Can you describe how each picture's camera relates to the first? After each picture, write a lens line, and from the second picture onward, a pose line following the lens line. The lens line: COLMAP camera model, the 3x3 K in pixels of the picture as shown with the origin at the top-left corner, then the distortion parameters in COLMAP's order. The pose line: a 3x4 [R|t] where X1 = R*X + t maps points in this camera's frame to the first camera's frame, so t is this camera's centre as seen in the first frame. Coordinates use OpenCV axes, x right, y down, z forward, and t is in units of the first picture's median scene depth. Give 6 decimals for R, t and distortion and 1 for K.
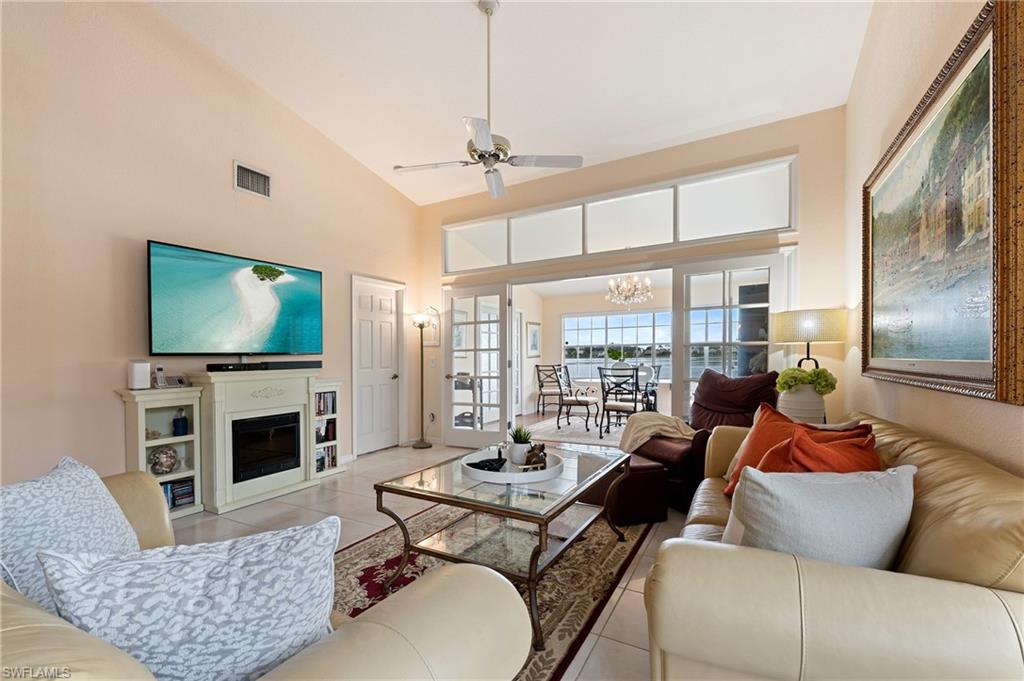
lens RADIAL K [[431.5, 0, 508.9], [0, 431.5, 359.1], [0, 0, 1]] dist [-0.001172, -0.000009]
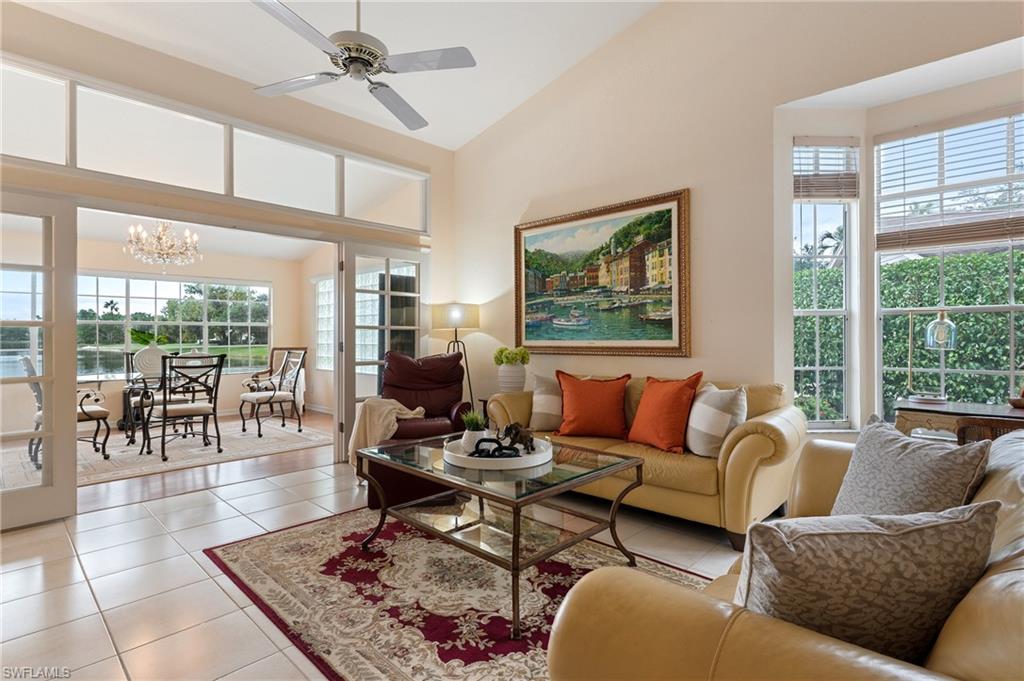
lens RADIAL K [[499.6, 0, 509.8], [0, 499.6, 337.2], [0, 0, 1]] dist [-0.002005, -0.000533]
pose [[0.242065, 0.010977, 0.970198, -0.612402], [0.006695, 0.999893, -0.012984, 0.006125], [-0.970237, 0.009638, 0.241965, 0.417487]]
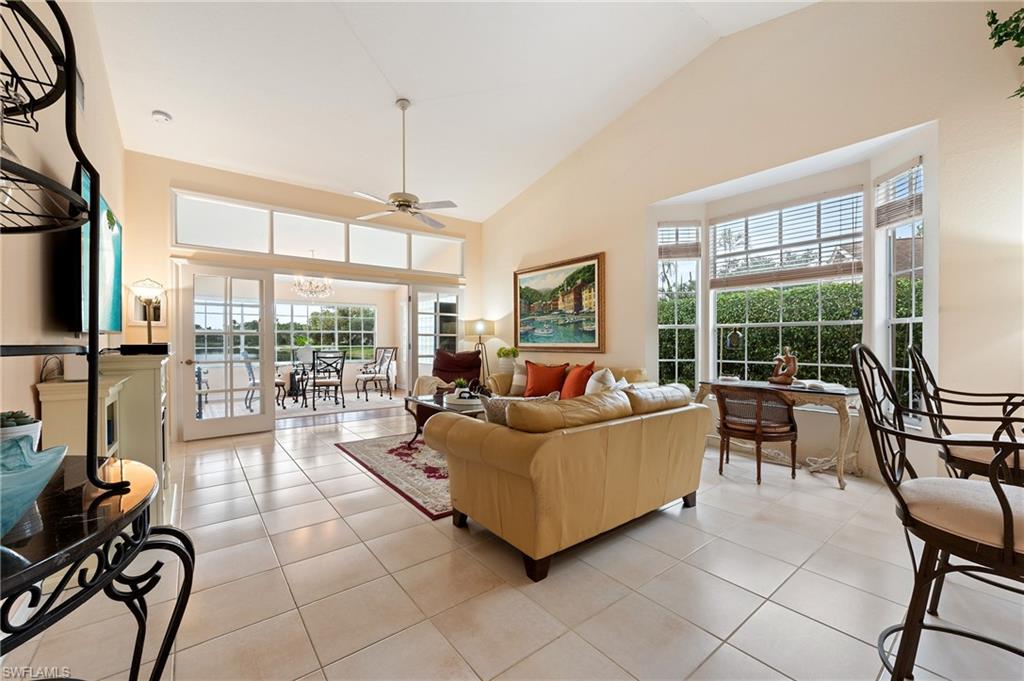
lens RADIAL K [[407.4, 0, 509.9], [0, 407.4, 346.7], [0, 0, 1]] dist [0.001556, 0.000100]
pose [[0.381885, -0.001276, 0.924209, -0.914019], [0.002251, 0.999997, 0.000451, 0.011845], [-0.924207, 0.001908, 0.381887, 0.102489]]
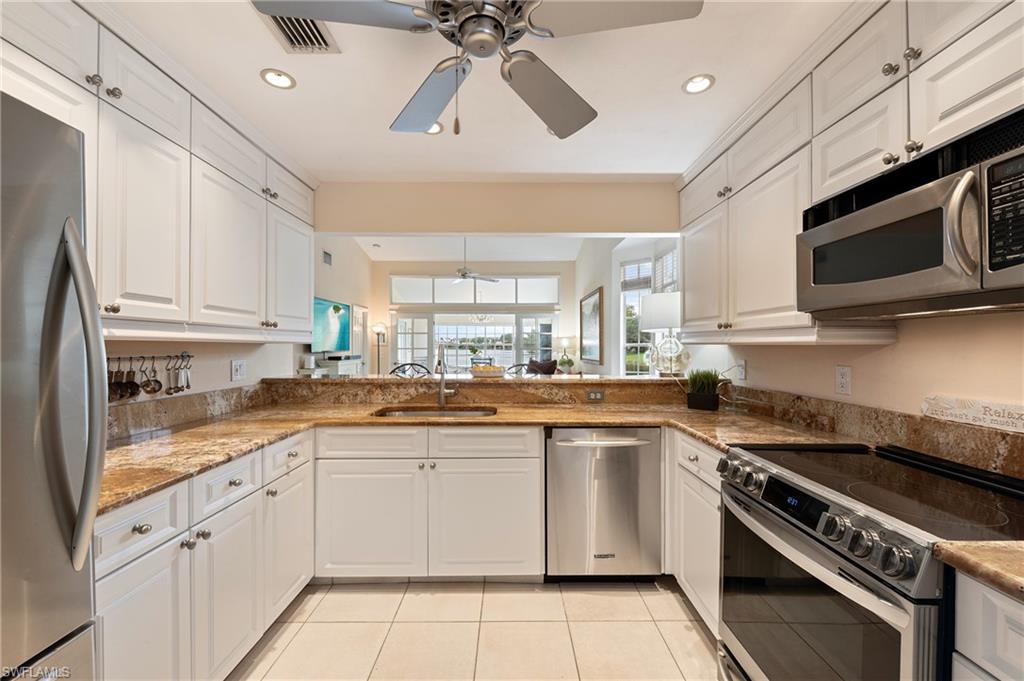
lens RADIAL K [[412.2, 0, 512.1], [0, 412.2, 346.8], [0, 0, 1]] dist [-0.003409, -0.000122]
pose [[0.869192, 0.017170, 0.494176, -0.761156], [-0.011543, 0.999829, -0.014436, -0.010051], [-0.494340, 0.006843, 0.869242, -0.947042]]
